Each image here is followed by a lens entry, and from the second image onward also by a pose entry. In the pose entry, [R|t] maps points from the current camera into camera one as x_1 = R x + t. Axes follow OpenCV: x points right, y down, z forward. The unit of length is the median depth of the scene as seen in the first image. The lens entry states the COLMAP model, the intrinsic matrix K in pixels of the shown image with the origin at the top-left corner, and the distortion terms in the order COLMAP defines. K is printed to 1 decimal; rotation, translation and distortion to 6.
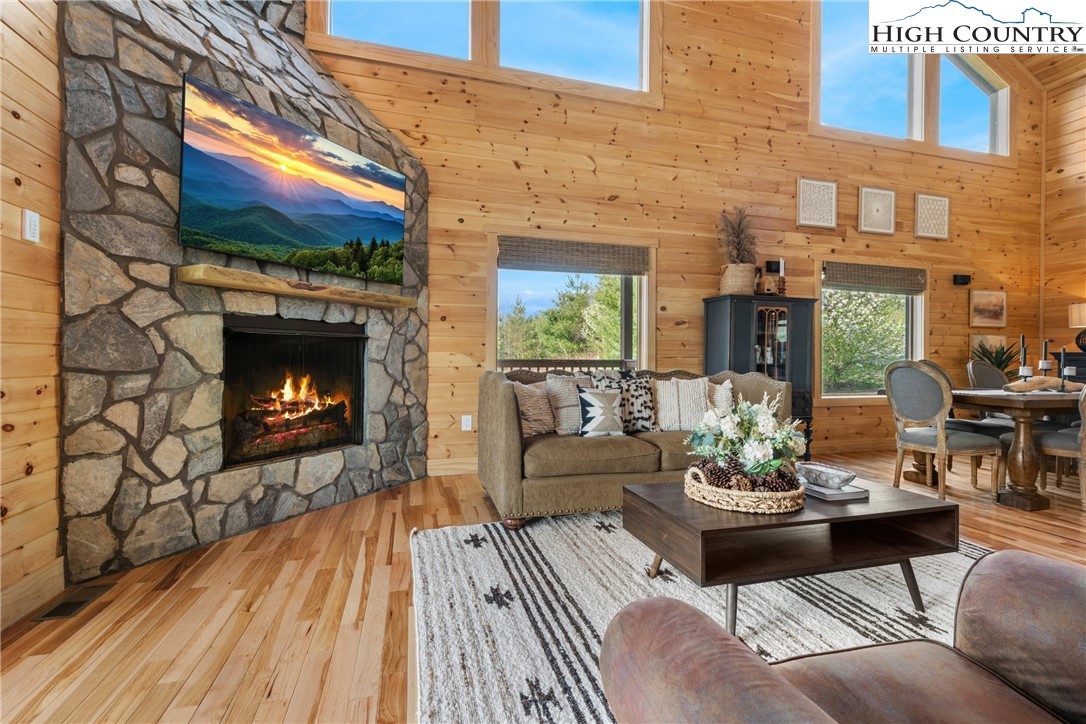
lens RADIAL K [[472.7, 0, 541.5], [0, 472.7, 357.7], [0, 0, 1]] dist [0.010820, -0.003435]
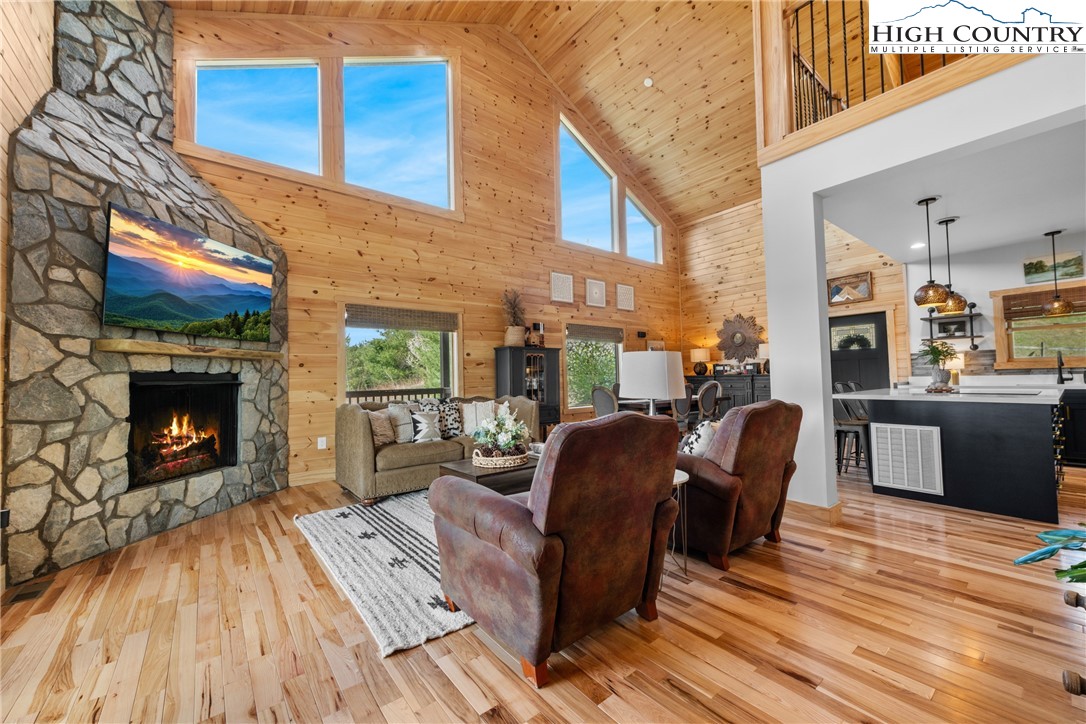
lens RADIAL K [[422.9, 0, 547.7], [0, 422.9, 363.5], [0, 0, 1]] dist [0.014998, -0.002789]
pose [[0.918052, -0.014766, 0.396185, -0.051857], [0.030435, 0.998982, -0.033291, -0.030546], [-0.395290, 0.042621, 0.917567, -0.408615]]
